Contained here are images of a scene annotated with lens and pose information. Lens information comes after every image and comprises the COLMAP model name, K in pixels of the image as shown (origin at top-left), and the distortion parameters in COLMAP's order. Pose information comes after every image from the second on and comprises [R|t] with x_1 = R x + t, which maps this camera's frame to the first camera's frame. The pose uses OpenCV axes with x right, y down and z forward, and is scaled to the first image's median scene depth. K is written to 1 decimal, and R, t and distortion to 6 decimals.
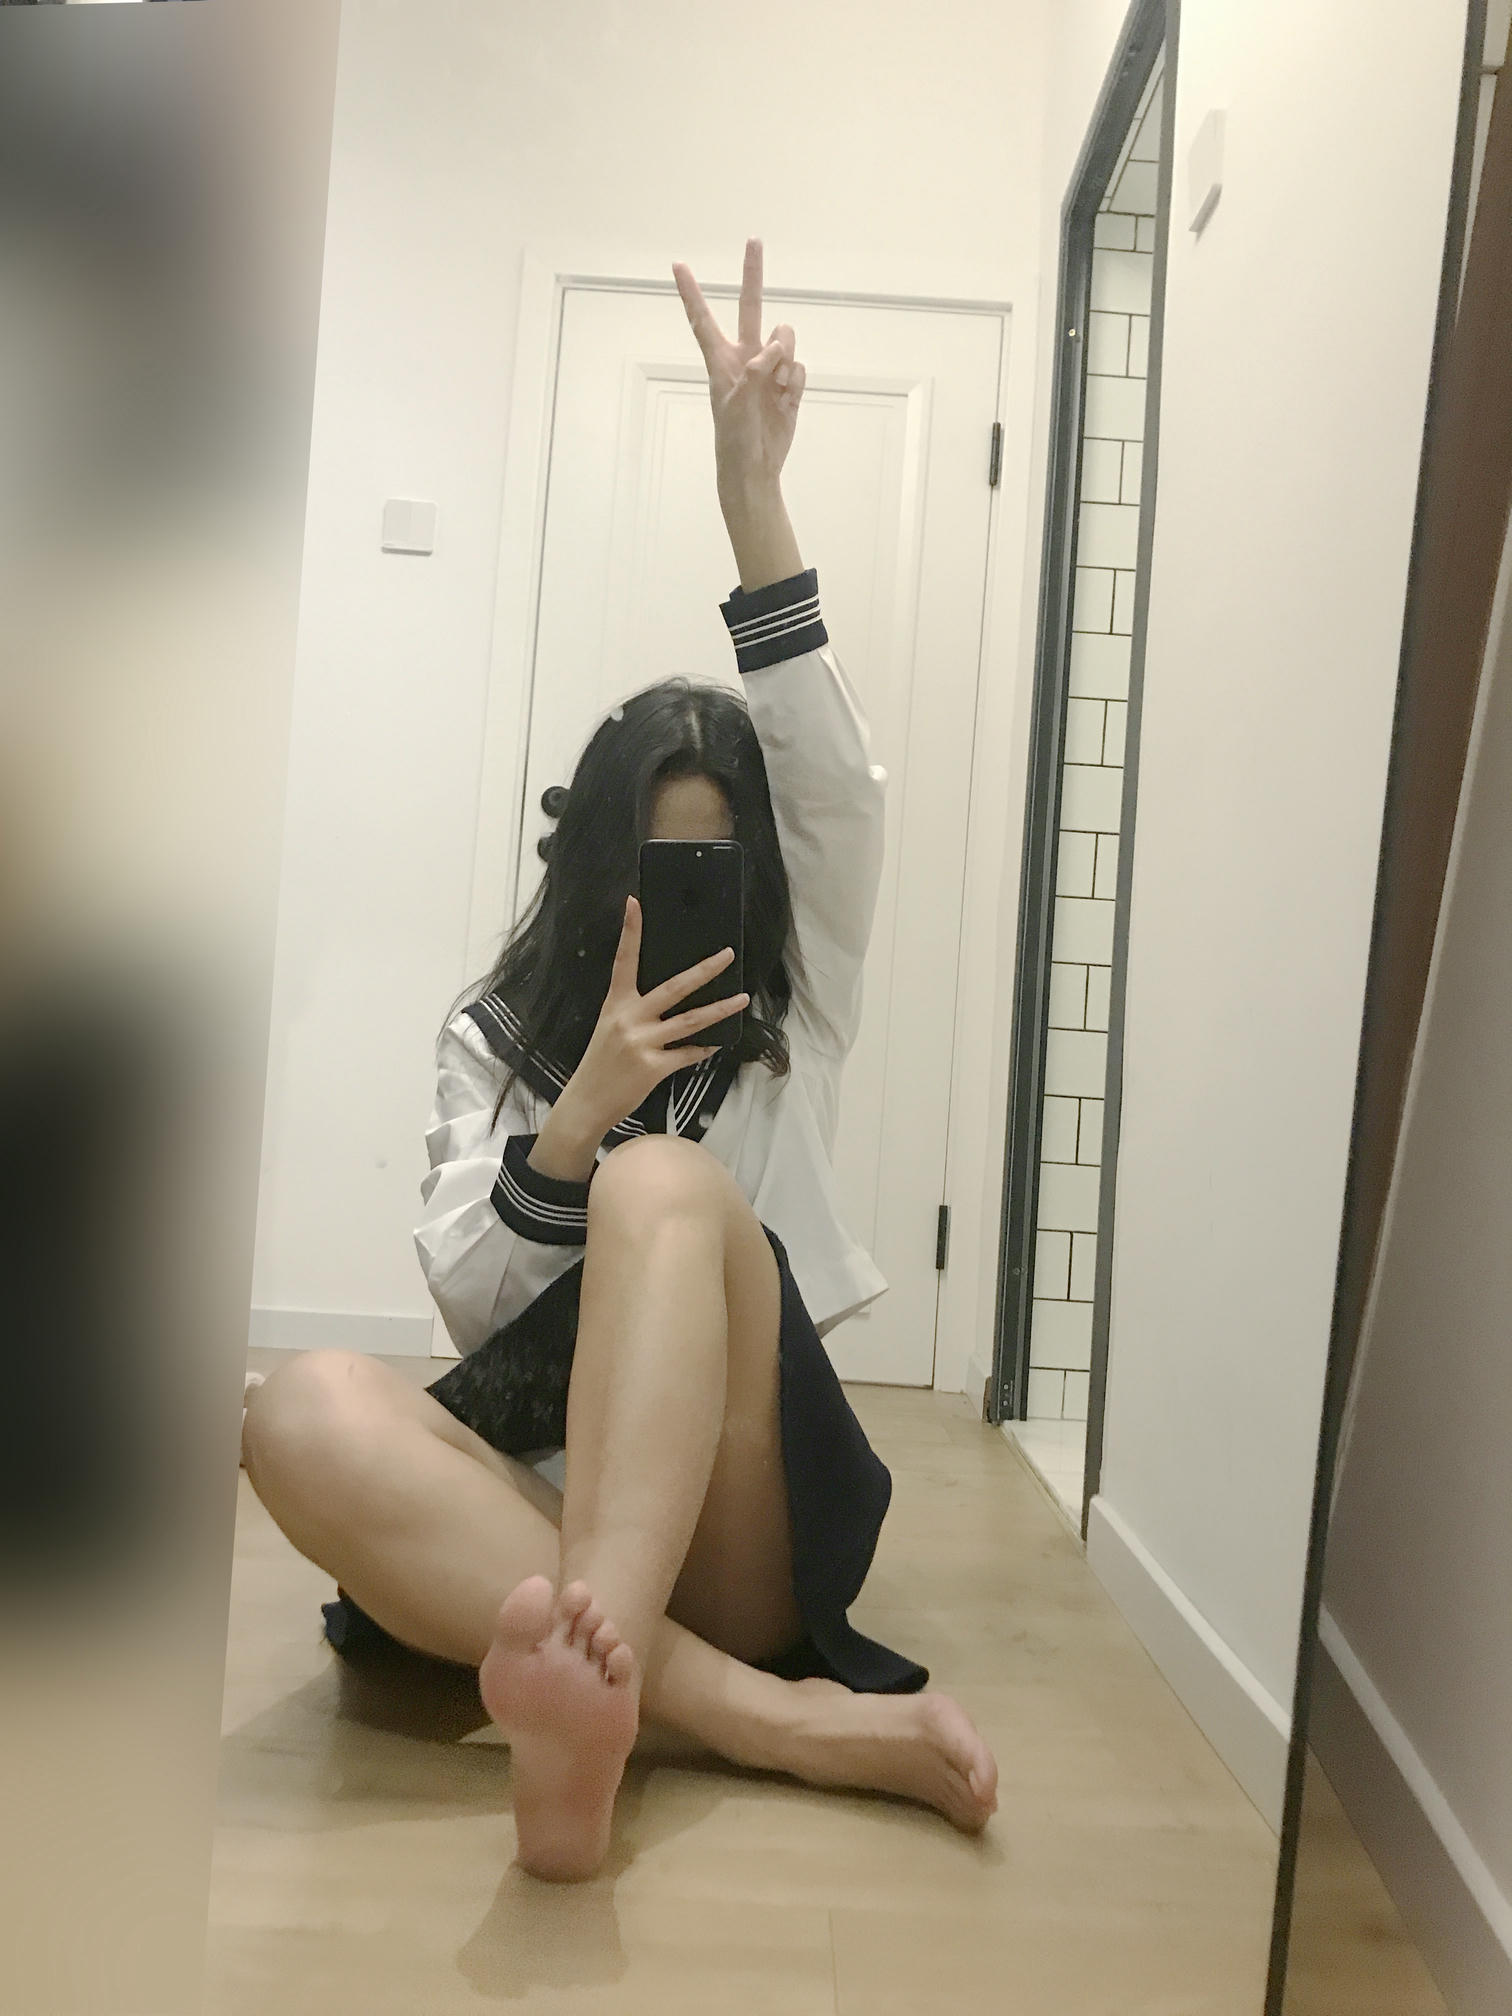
lens RADIAL K [[1729.3, 0, 770.9], [0, 1729.3, 988.2], [0, 0, 1]] dist [0.039097, -0.017833]
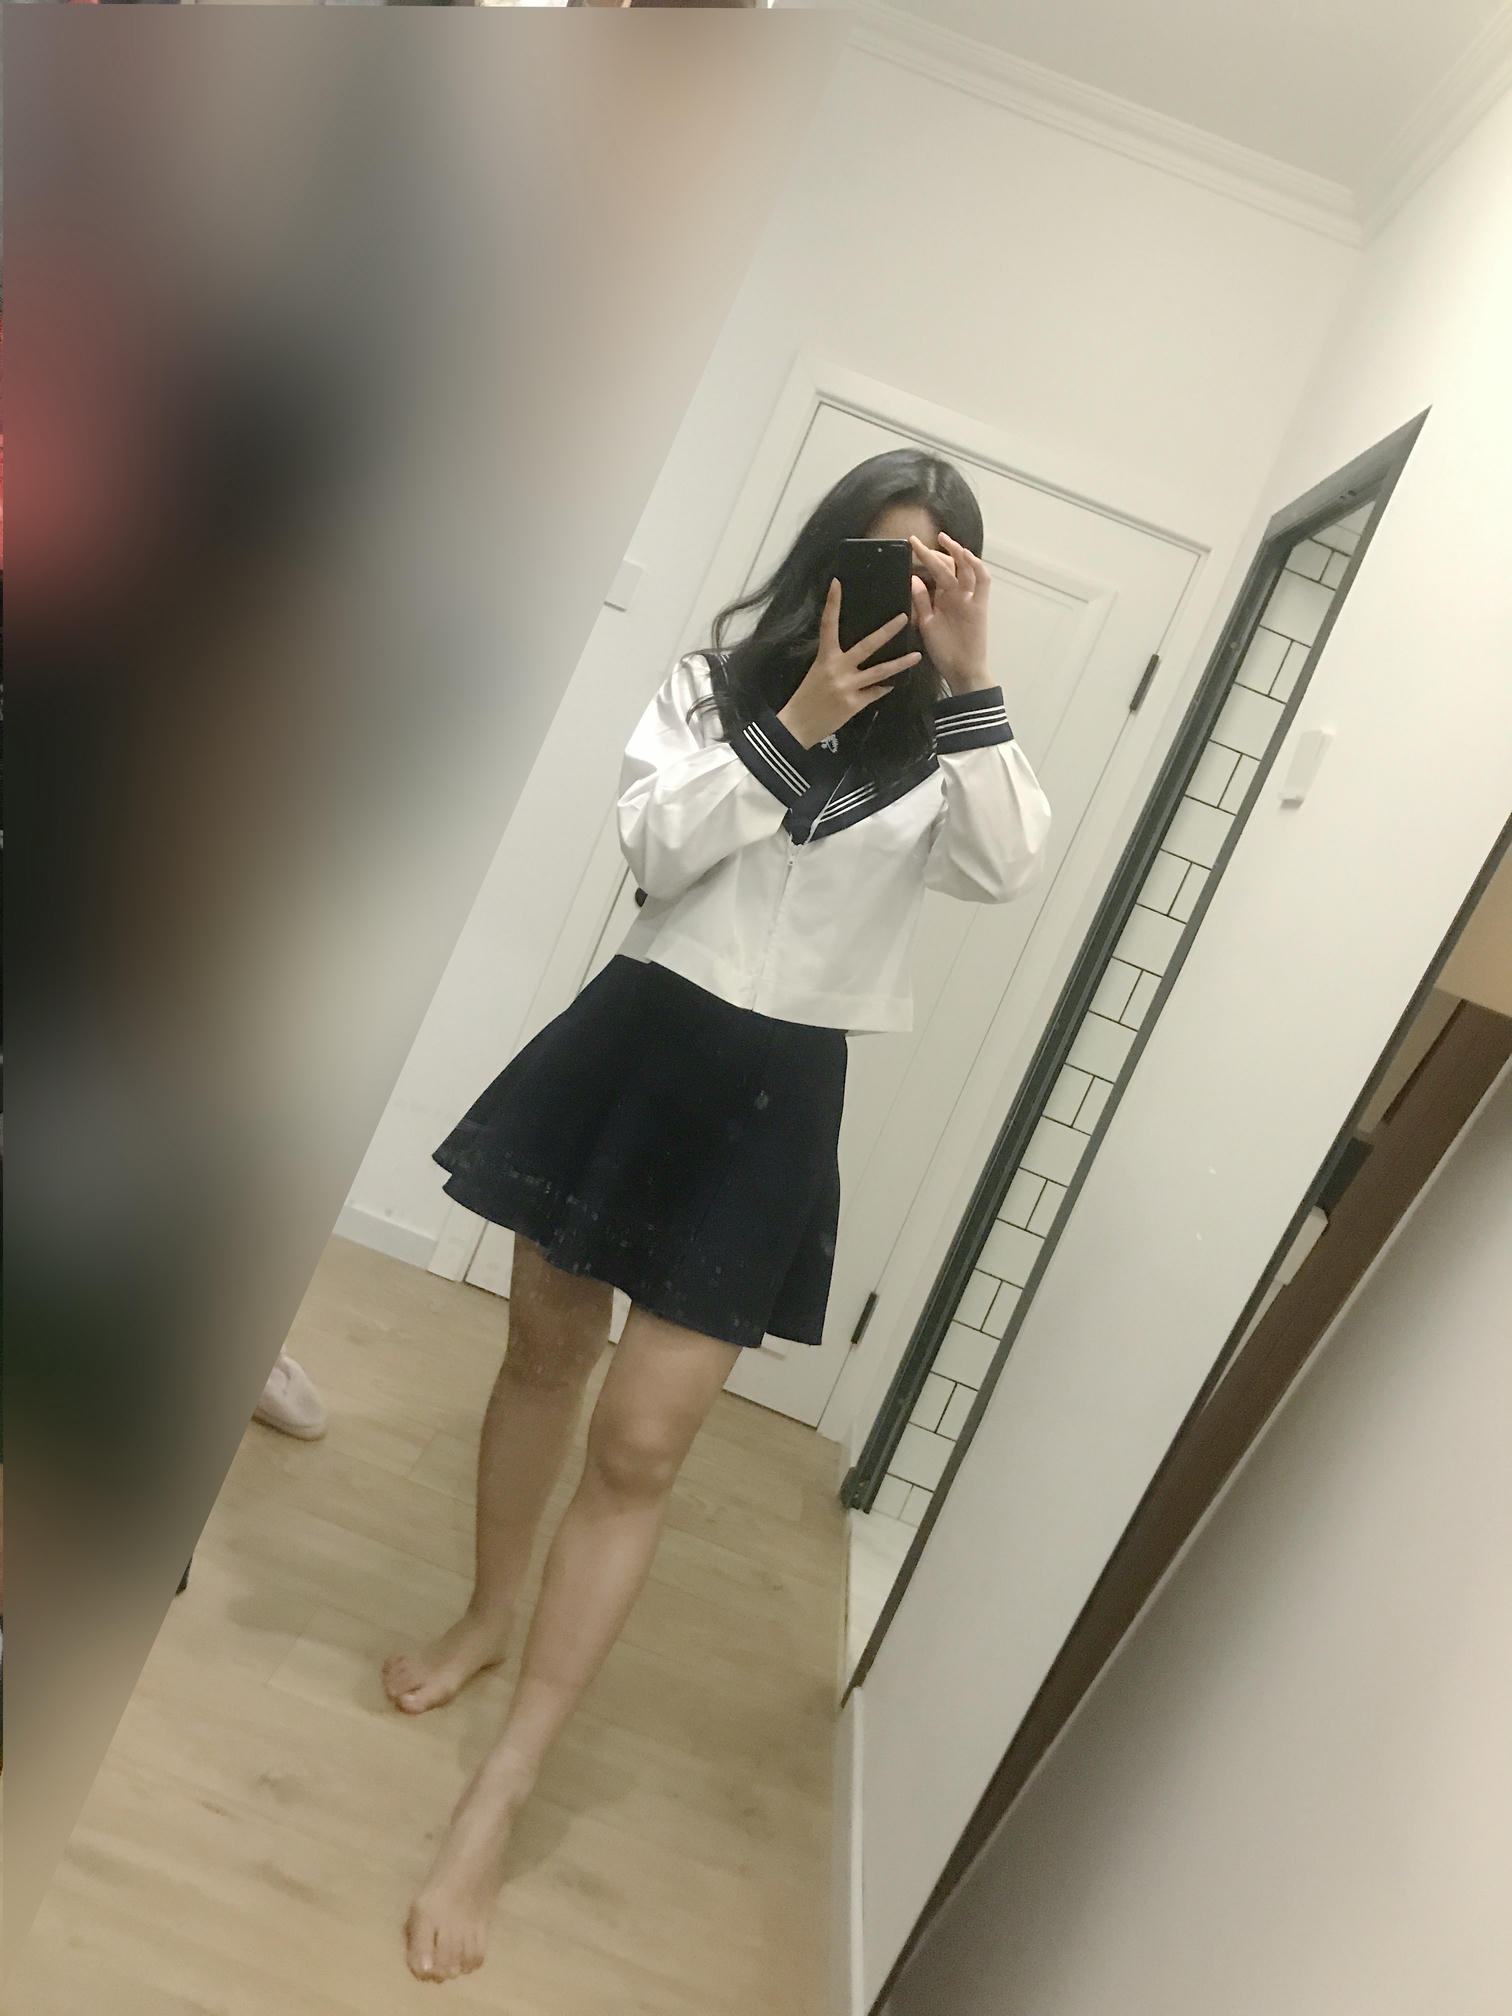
lens RADIAL K [[1729.3, 0, 736.3], [0, 1729.3, 999.9], [0, 0, 1]] dist [0.039097, -0.017833]
pose [[0.946669, 0.320285, -0.035154, -0.014274], [-0.308241, 0.931999, 0.190699, -0.290413], [0.093842, -0.169692, 0.981019, -0.147927]]
